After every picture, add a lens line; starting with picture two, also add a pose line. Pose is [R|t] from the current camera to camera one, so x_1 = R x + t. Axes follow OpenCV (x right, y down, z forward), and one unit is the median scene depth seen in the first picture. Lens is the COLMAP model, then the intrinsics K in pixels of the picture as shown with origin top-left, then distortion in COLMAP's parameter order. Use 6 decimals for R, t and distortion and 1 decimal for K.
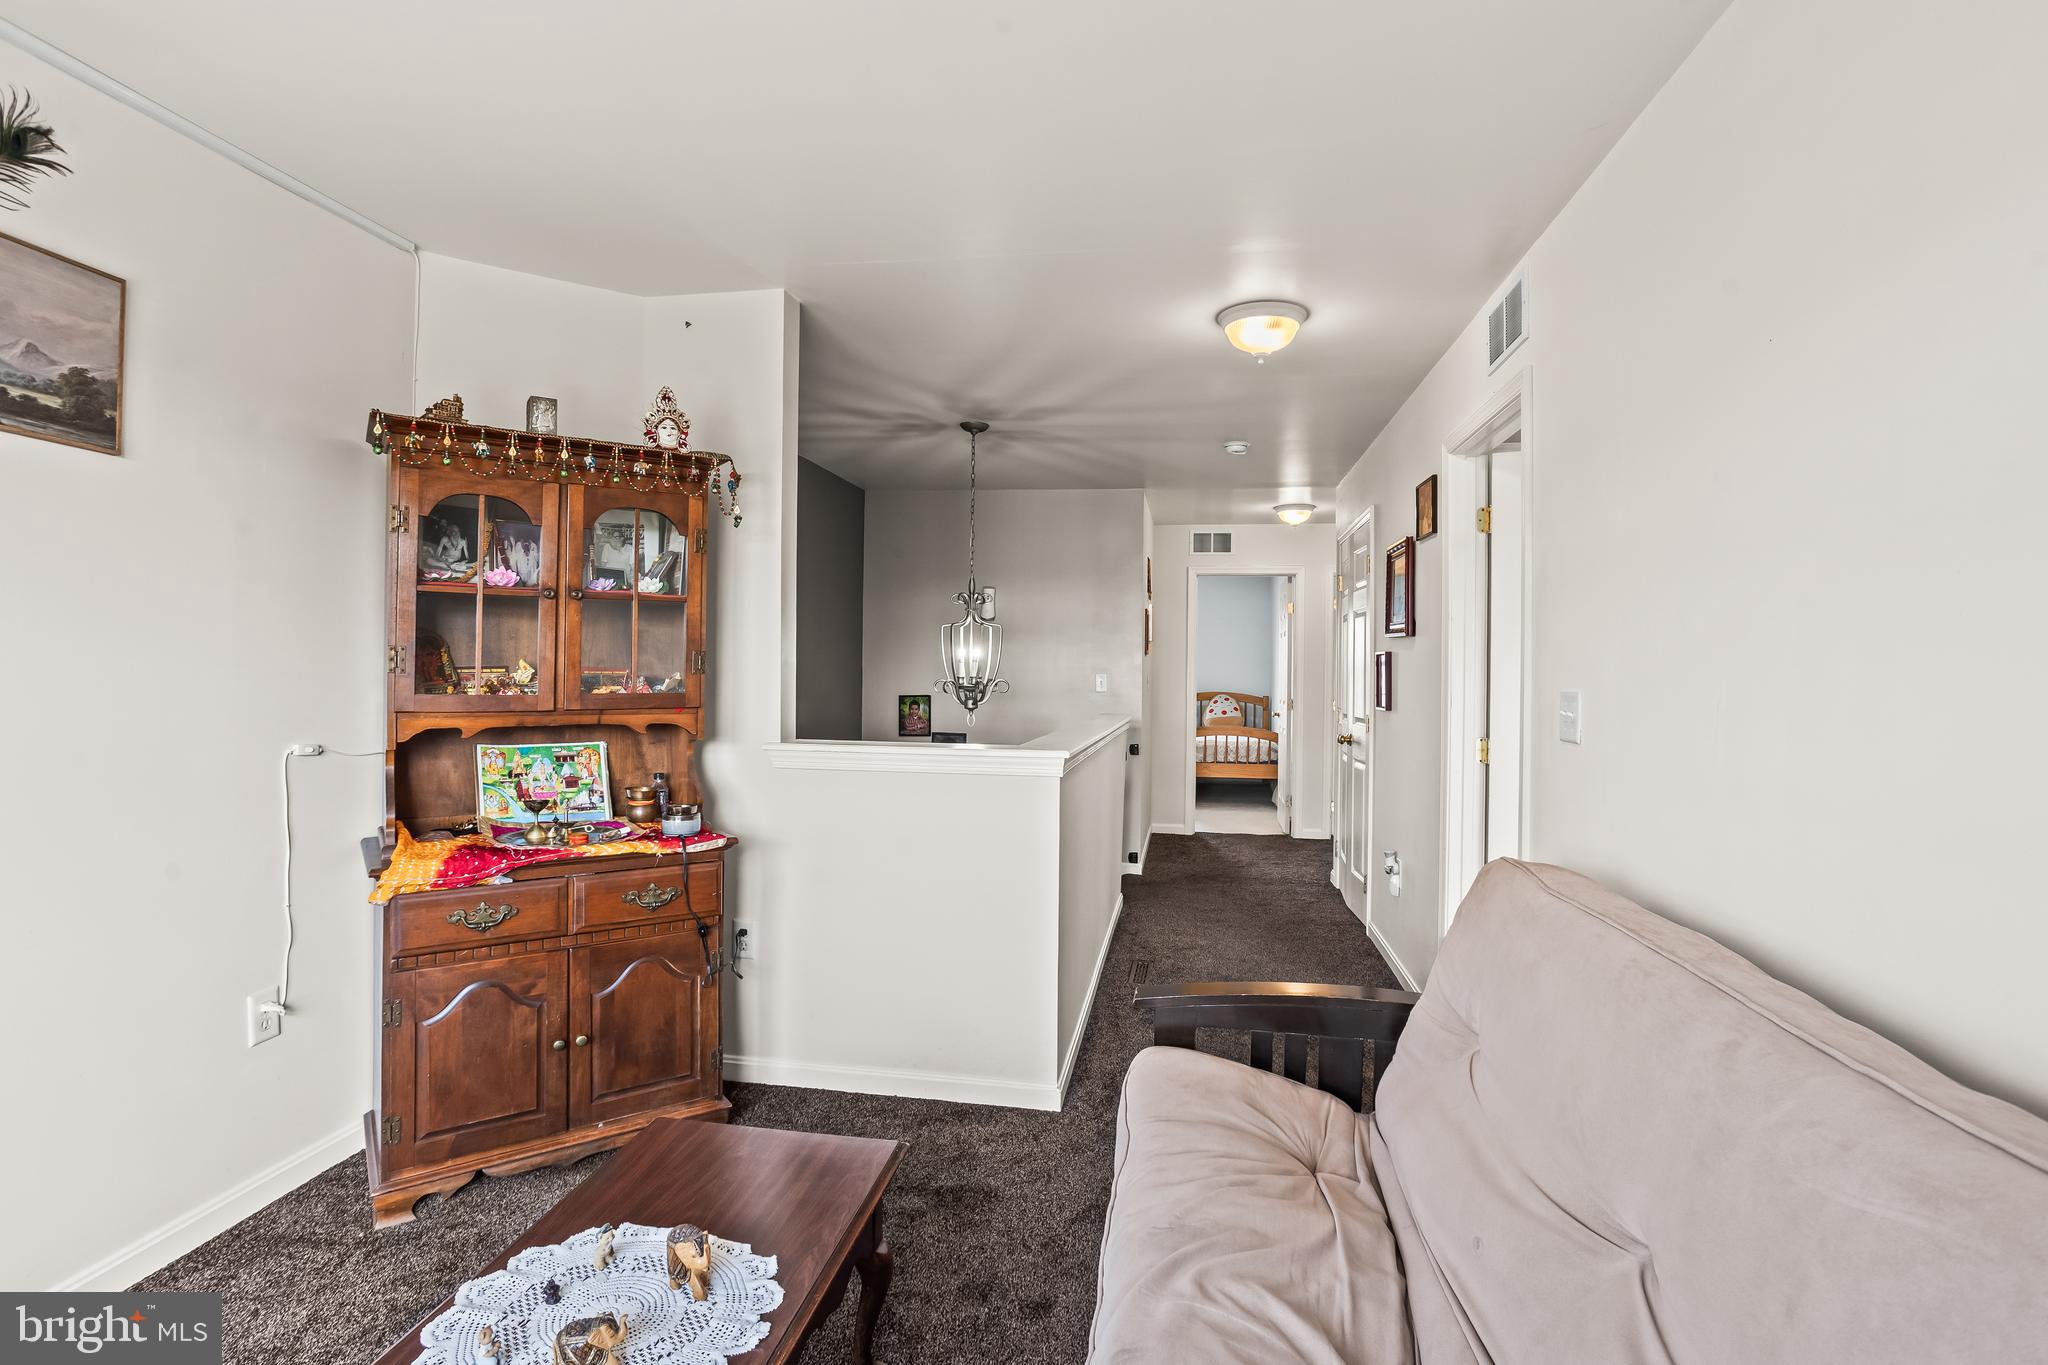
lens RADIAL K [[997.3, 0, 1025.2], [0, 997.3, 675.8], [0, 0, 1]] dist [-0.030740, 0.017967]
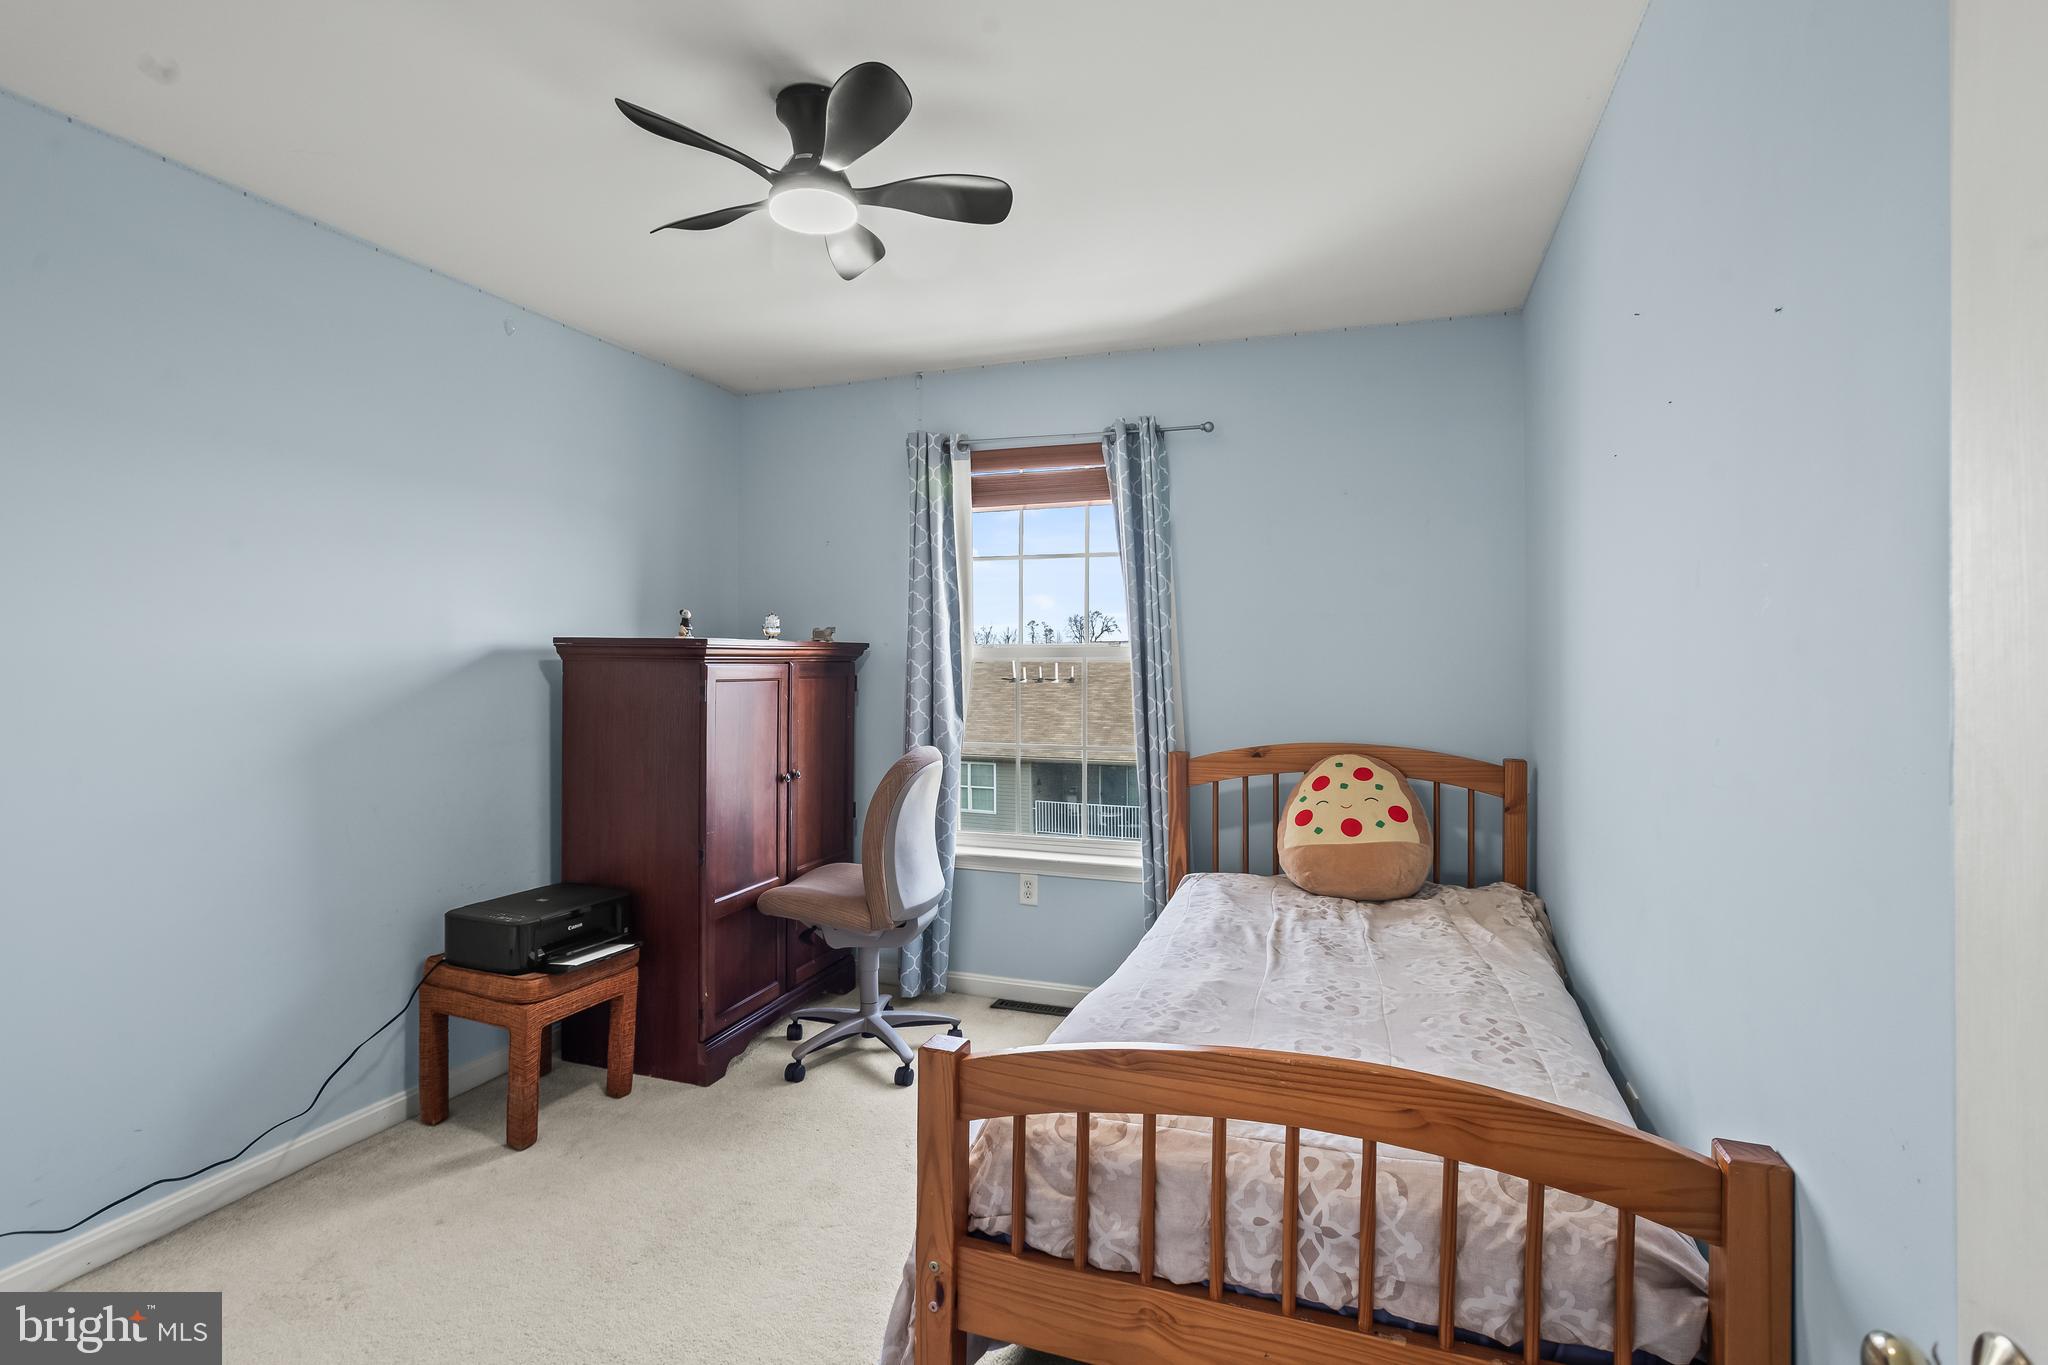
lens RADIAL K [[997.3, 0, 1025.3], [0, 997.3, 672.3], [0, 0, 1]] dist [-0.030740, 0.017967]
pose [[0.983906, -0.008168, -0.178498, 0.191006], [0.007891, 0.999966, -0.002263, -0.004921], [0.178511, 0.000818, 0.983938, 0.855103]]
